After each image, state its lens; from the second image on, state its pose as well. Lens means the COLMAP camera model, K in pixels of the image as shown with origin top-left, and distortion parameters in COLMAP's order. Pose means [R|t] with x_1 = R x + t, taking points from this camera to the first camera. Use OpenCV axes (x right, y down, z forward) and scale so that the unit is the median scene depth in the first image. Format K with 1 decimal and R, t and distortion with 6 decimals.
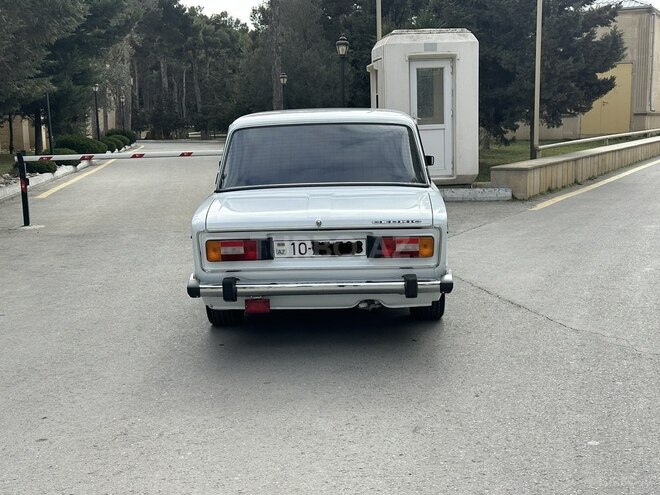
lens RADIAL K [[889.8, 0, 330.0], [0, 889.8, 247.5], [0, 0, 1]] dist [0.132873, -0.050155]
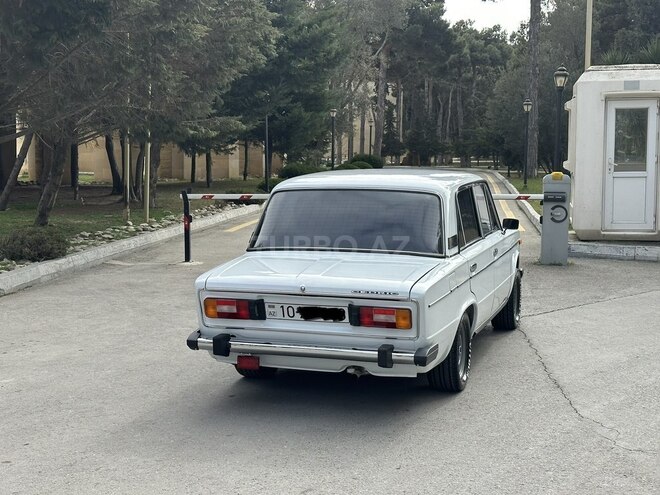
lens RADIAL K [[1019.6, 0, 330.0], [0, 1019.6, 247.5], [0, 0, 1]] dist [0.138523, -0.047070]
pose [[0.956658, 0.054859, -0.285999, 0.122871], [-0.065585, 0.997453, -0.028053, -0.015169], [0.283732, 0.045595, 0.957819, -0.051345]]
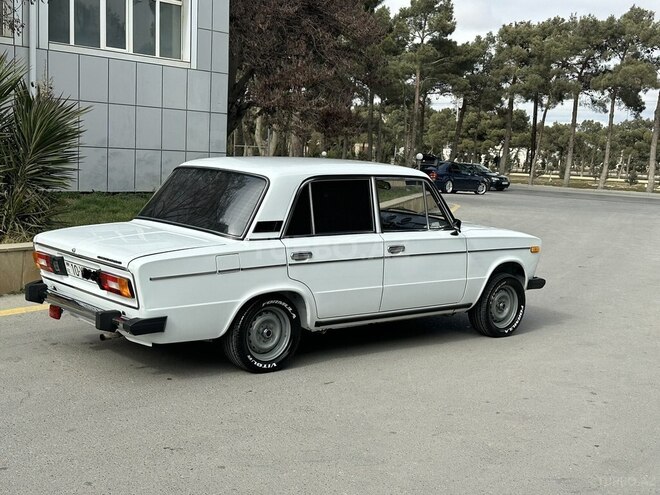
lens RADIAL K [[889.8, 0, 330.0], [0, 889.8, 247.5], [0, 0, 1]] dist [0.132873, -0.050155]
pose [[0.670720, 0.148973, -0.726596, 0.359217], [-0.173956, 0.983893, 0.041148, -0.046487], [0.721023, 0.098797, 0.685831, 0.149172]]
